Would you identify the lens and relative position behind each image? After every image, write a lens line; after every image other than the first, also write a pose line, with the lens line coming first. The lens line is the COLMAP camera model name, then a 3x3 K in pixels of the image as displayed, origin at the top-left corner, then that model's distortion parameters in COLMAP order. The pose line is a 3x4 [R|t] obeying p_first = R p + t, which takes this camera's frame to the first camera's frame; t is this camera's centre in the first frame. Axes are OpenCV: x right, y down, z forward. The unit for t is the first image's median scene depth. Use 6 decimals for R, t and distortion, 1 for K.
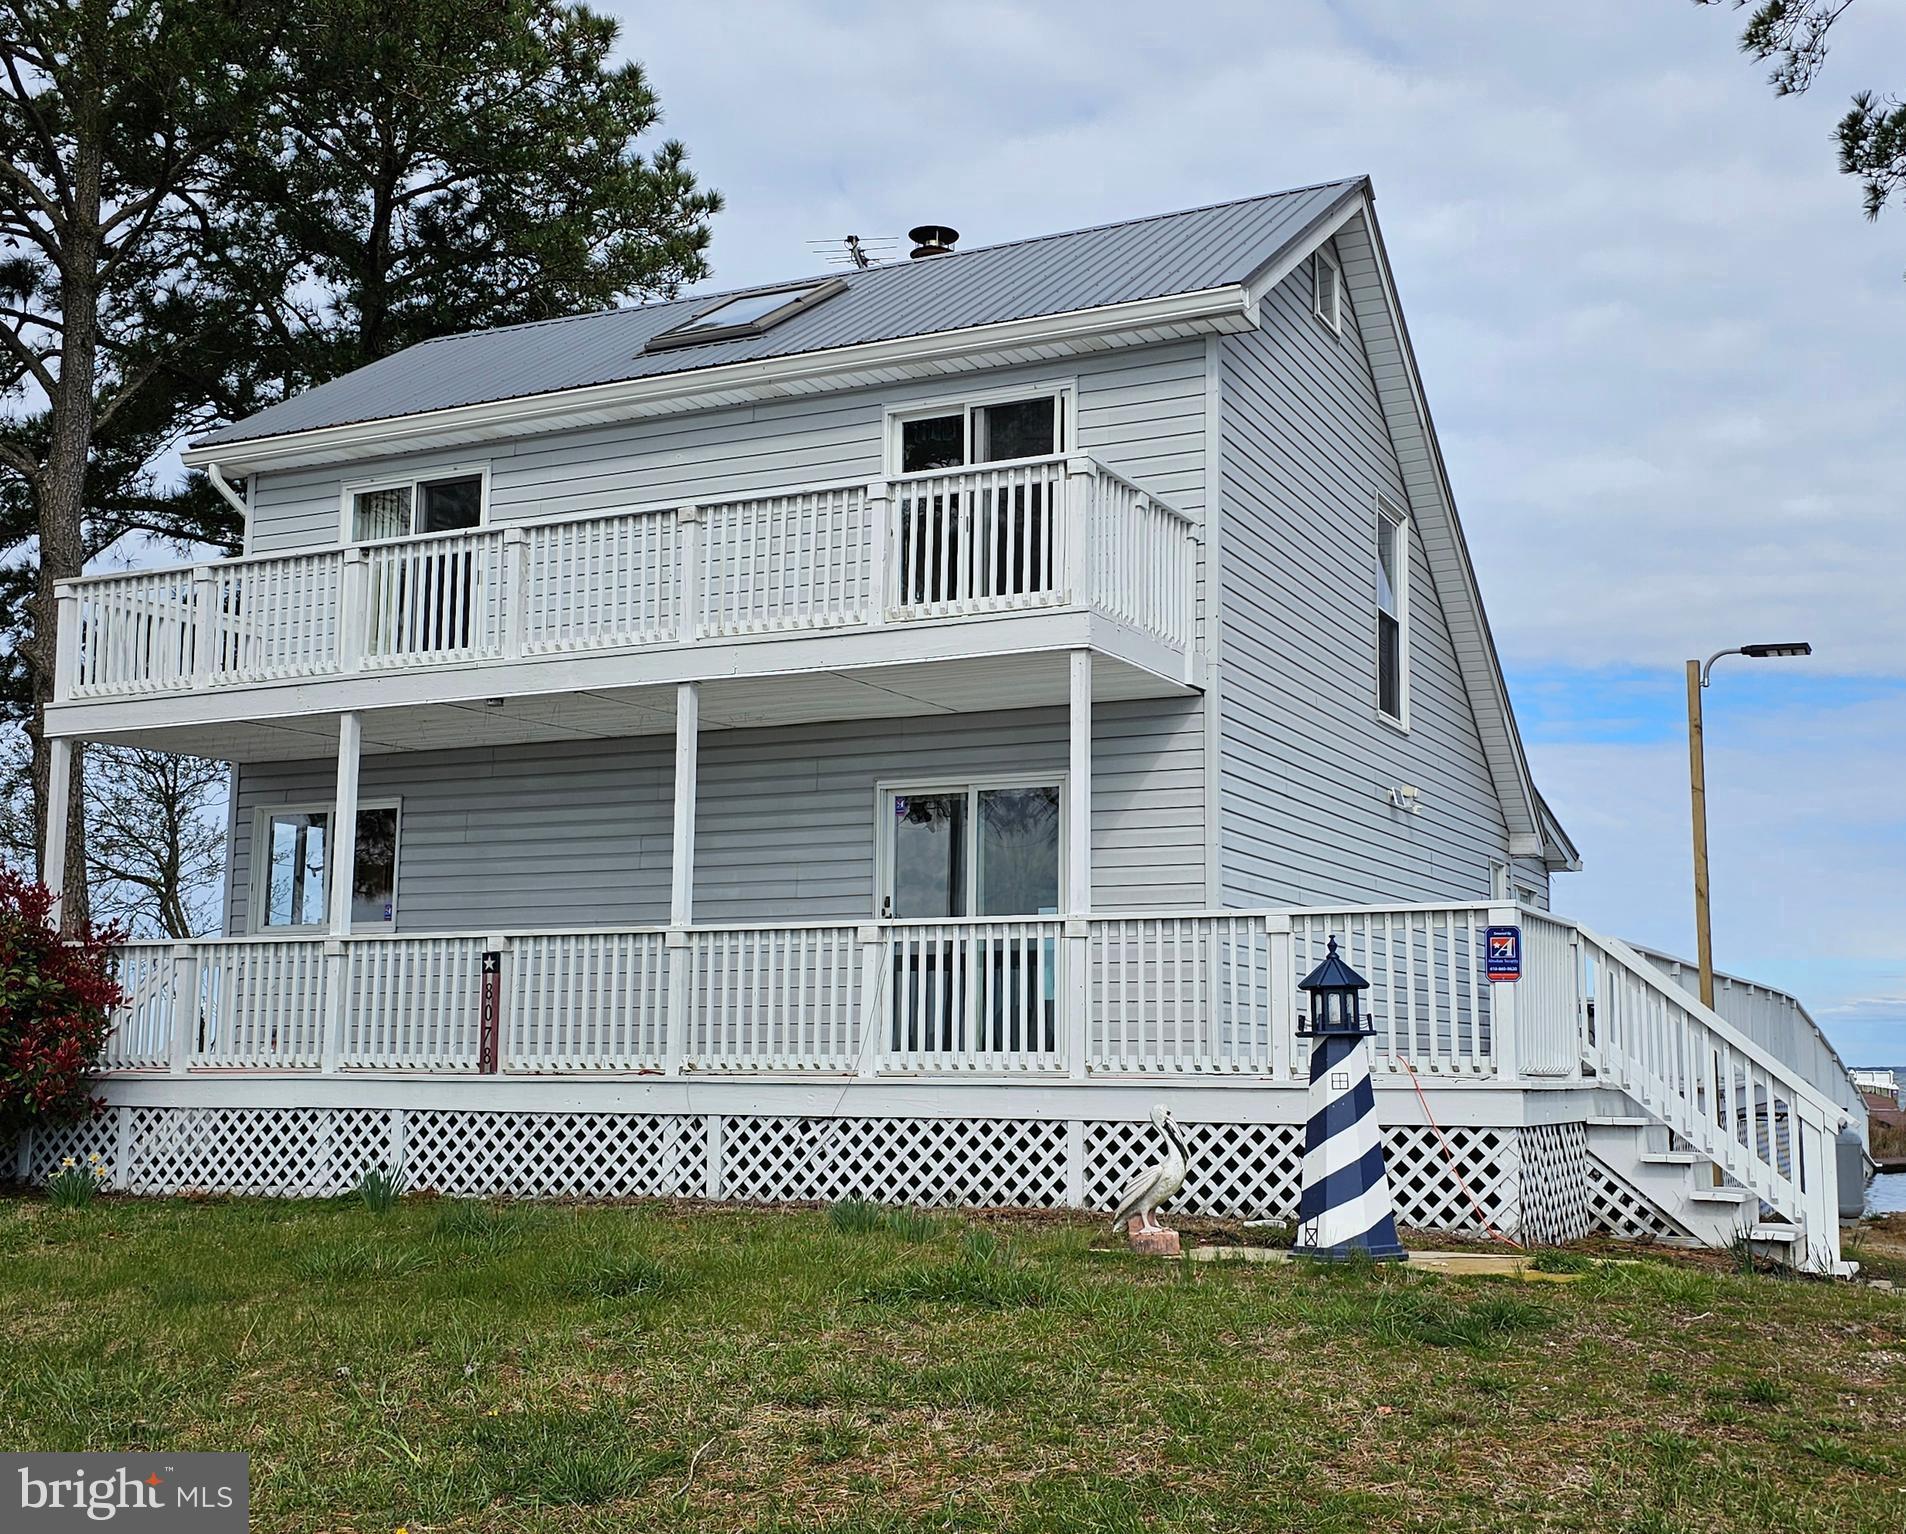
lens RADIAL K [[2049.6, 0, 1063.8], [0, 2049.6, 803.9], [0, 0, 1]] dist [0.054699, 0.000000]
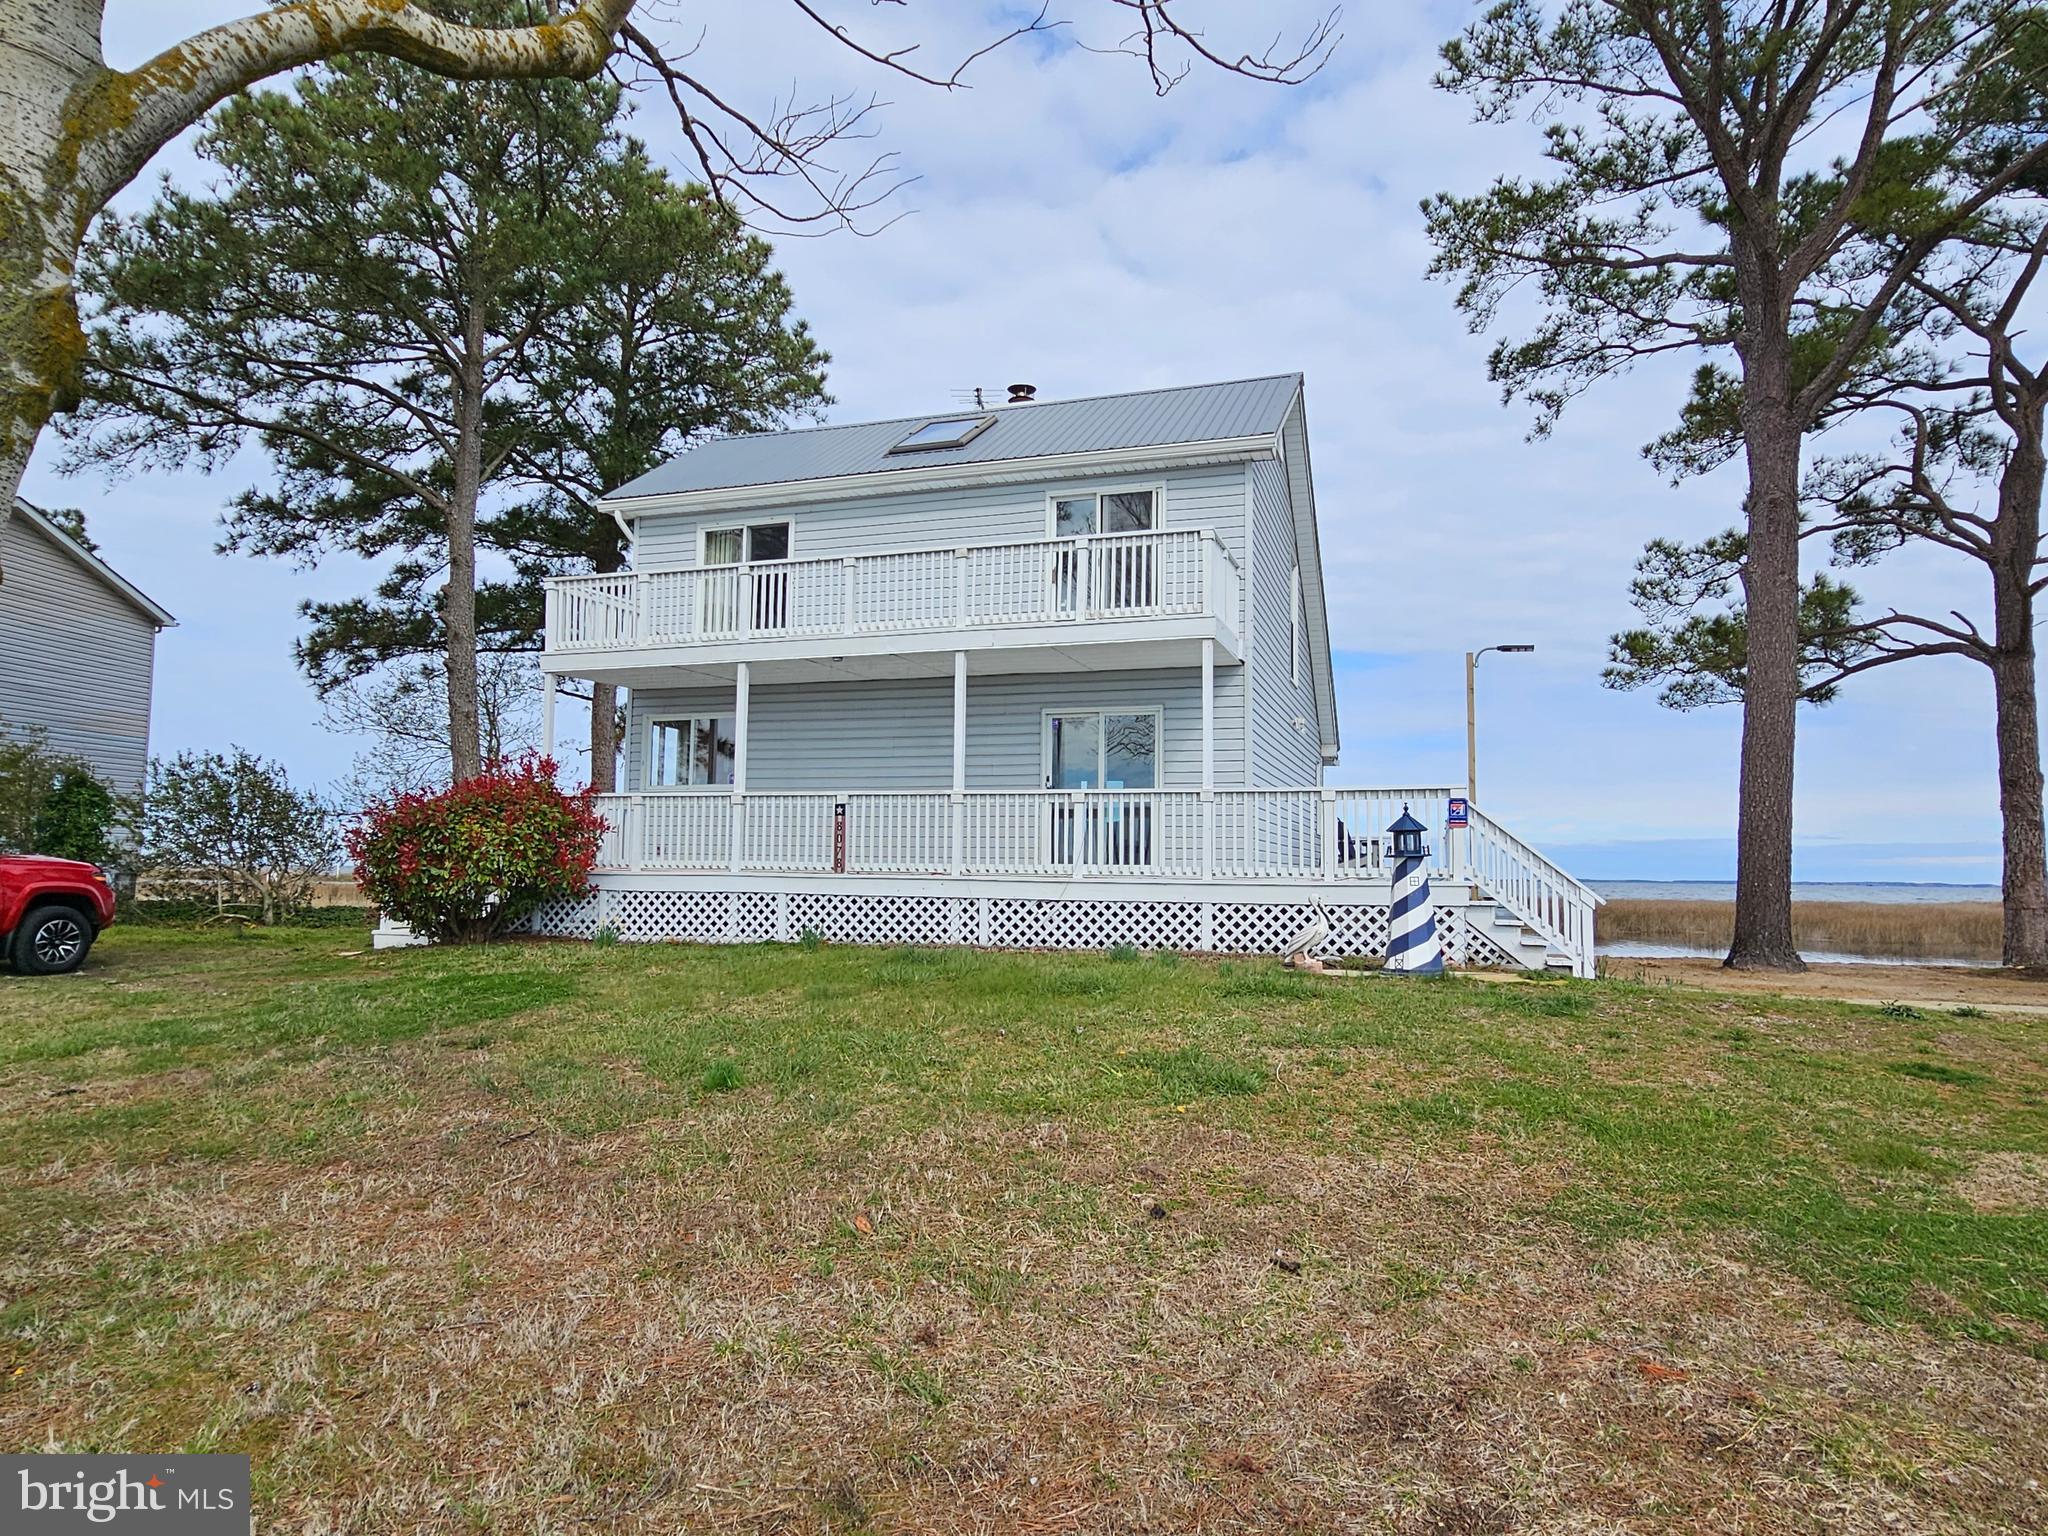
lens RADIAL K [[1209.2, 0, 1052.2], [0, 1209.2, 787.7], [0, 0, 1]] dist [-0.009109, 0.005933]
pose [[0.993750, 0.015239, 0.110580, -0.210520], [-0.021377, 0.998283, 0.054537, -0.000899], [-0.109559, -0.056560, 0.992370, -0.028157]]
